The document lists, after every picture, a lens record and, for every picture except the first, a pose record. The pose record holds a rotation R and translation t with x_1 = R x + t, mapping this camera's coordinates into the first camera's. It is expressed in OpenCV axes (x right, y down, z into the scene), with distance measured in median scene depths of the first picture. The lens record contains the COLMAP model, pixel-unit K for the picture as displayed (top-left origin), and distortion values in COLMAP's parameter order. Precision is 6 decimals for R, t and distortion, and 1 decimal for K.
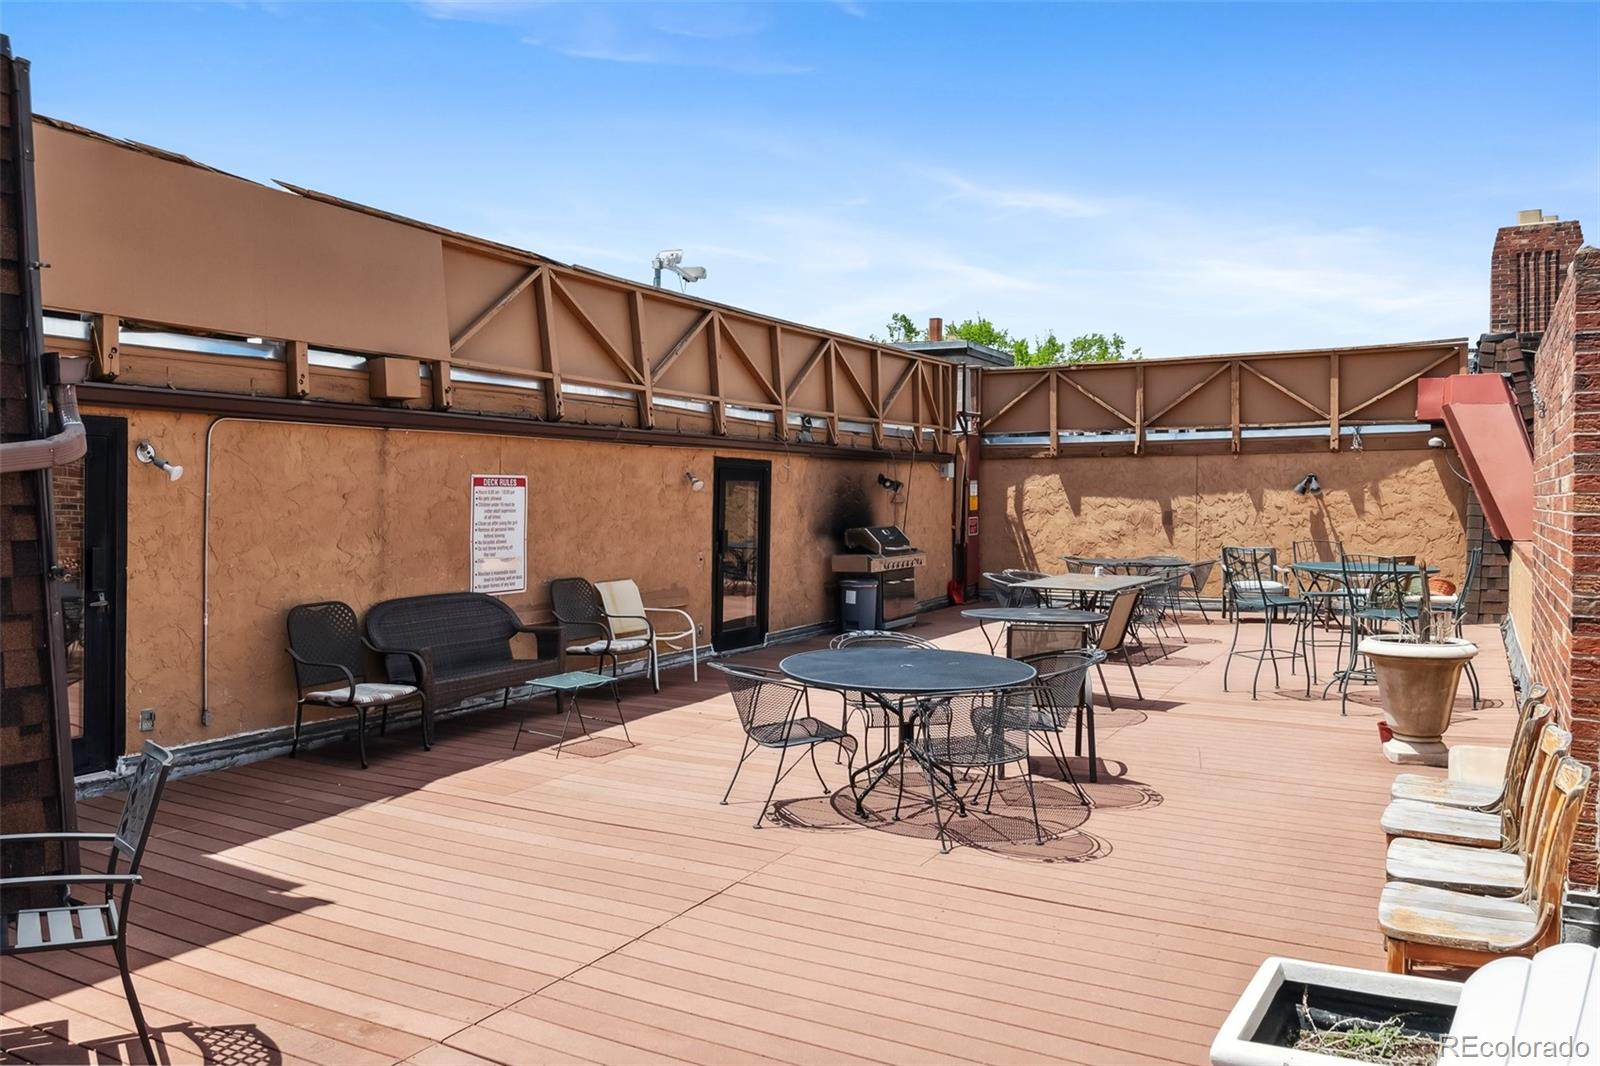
lens RADIAL K [[1188.7, 0, 800.0], [0, 1188.7, 533.0], [0, 0, 1]] dist [-0.001326, -0.000348]
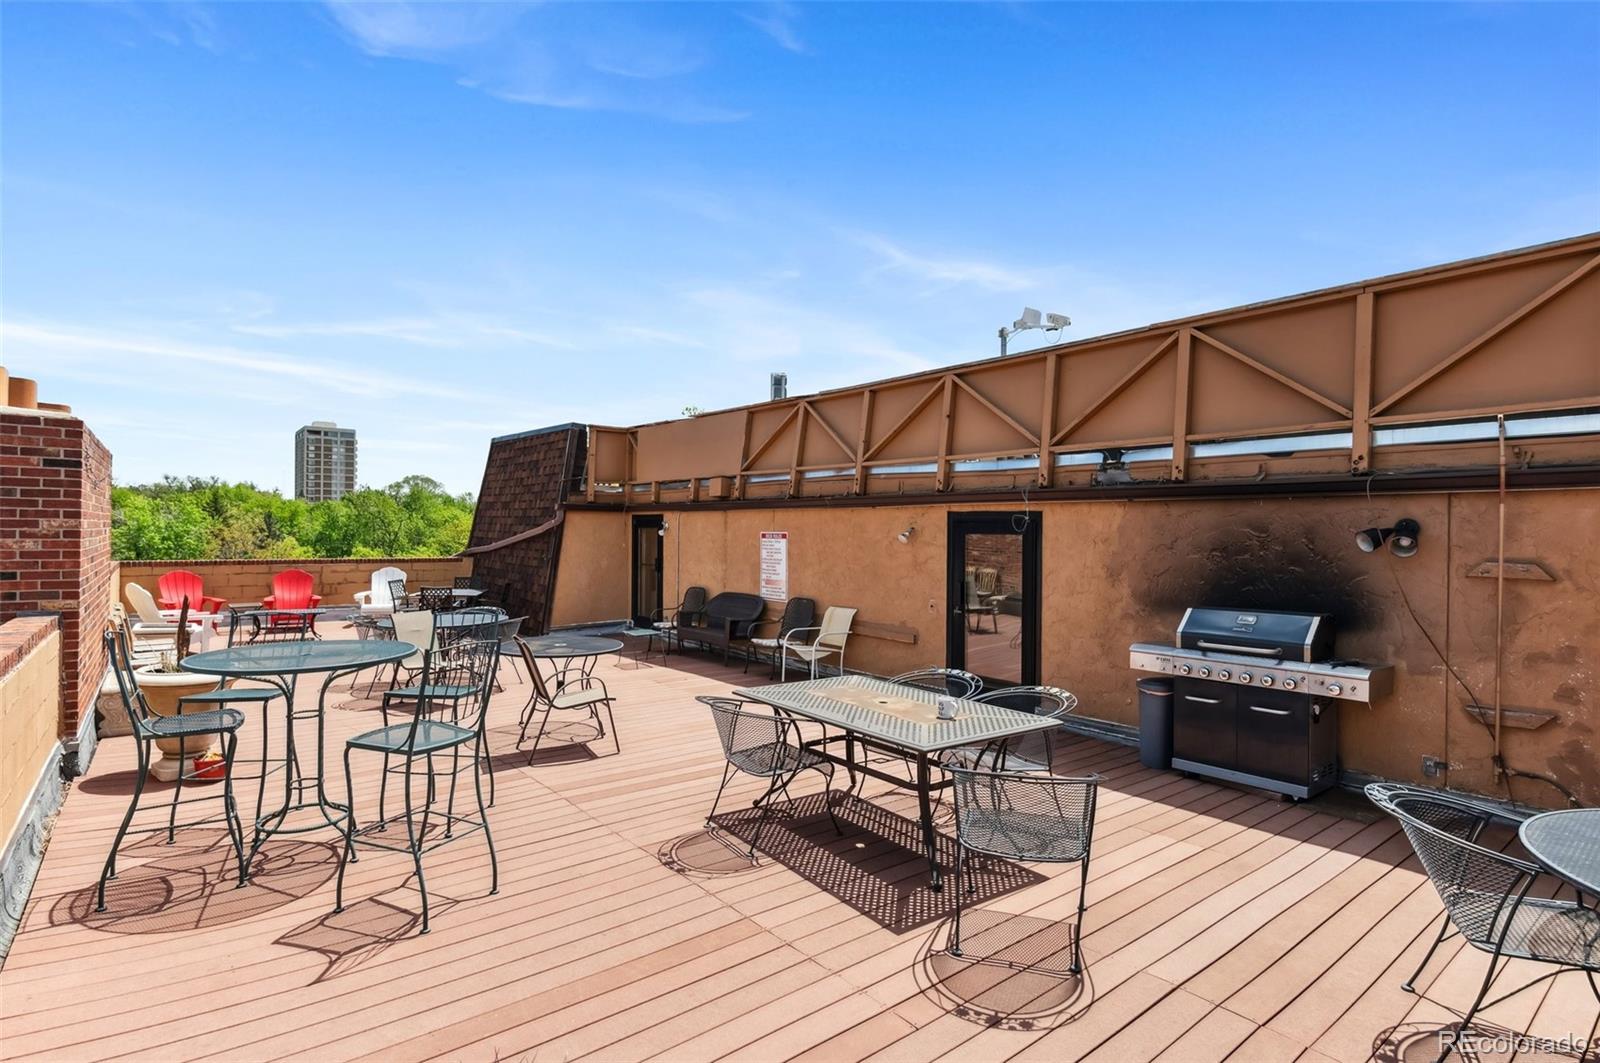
lens RADIAL K [[786.2, 0, 800.0], [0, 786.2, 531.5], [0, 0, 1]] dist [-0.001790, -0.000150]
pose [[-0.369137, -0.009473, -0.929327, 0.682235], [-0.043160, 0.999044, 0.006960, -0.049927], [0.928372, 0.042679, -0.369193, 1.238009]]
